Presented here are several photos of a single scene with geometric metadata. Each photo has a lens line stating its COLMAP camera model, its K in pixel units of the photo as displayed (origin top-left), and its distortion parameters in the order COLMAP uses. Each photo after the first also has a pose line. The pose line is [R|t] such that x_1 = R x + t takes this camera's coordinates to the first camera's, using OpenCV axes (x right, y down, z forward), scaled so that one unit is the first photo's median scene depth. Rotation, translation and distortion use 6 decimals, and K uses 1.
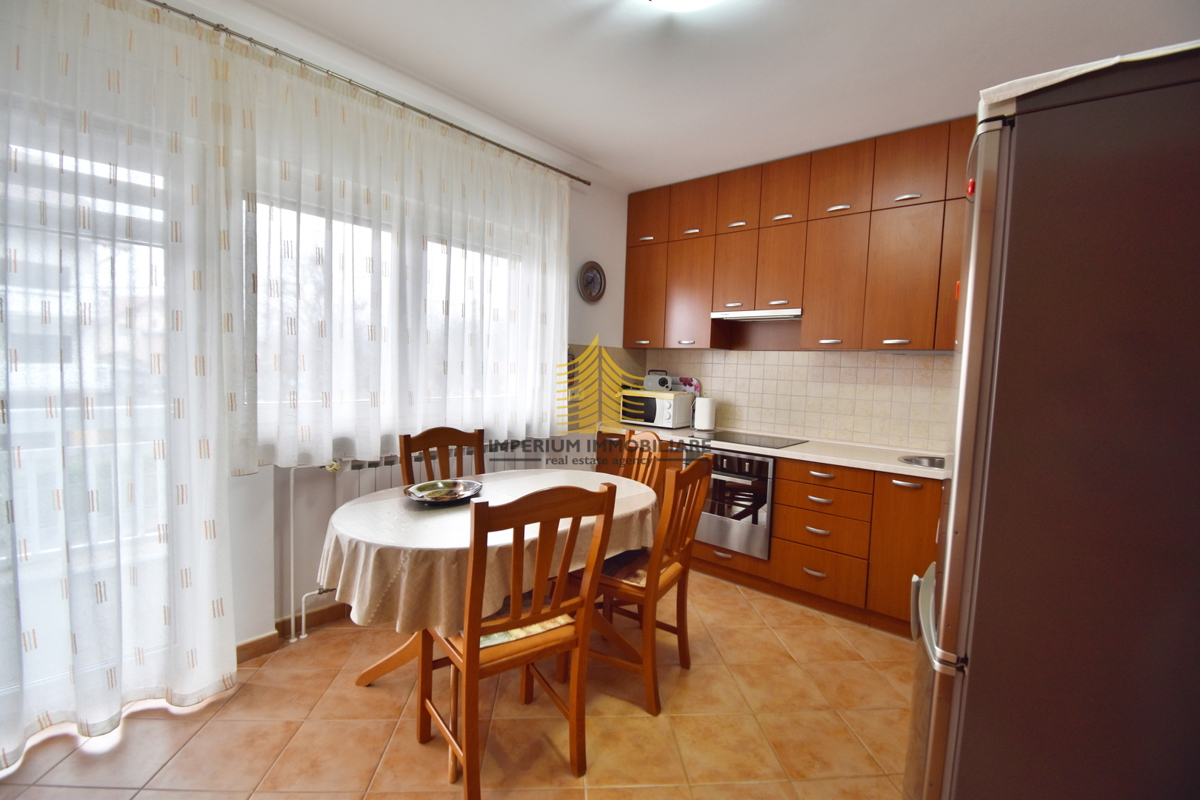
lens RADIAL K [[534.4, 0, 605.6], [0, 534.4, 395.6], [0, 0, 1]] dist [-0.012416, -0.007112]
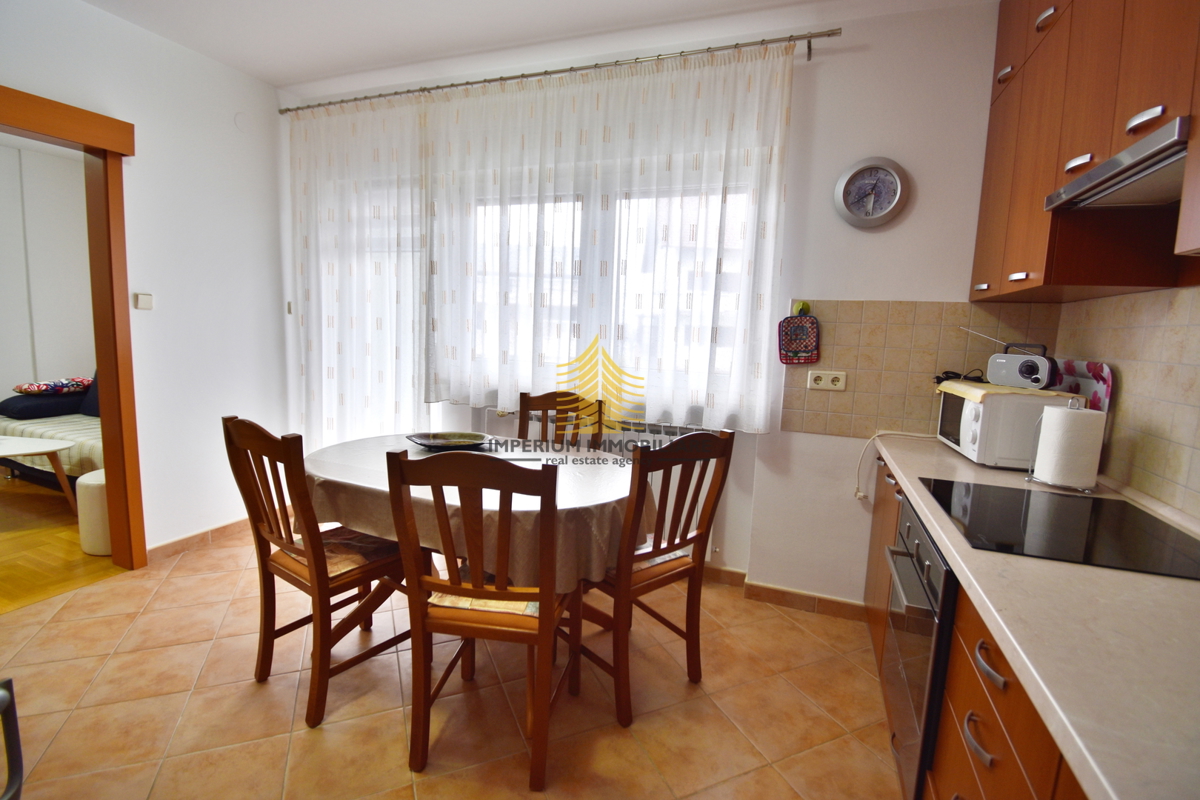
lens RADIAL K [[534.4, 0, 599.2], [0, 534.4, 403.4], [0, 0, 1]] dist [-0.012416, -0.007112]
pose [[0.325335, 0.105529, -0.939692, 0.519007], [-0.079499, 0.993287, 0.084024, -0.005934], [0.942251, 0.047368, 0.331541, 0.597357]]
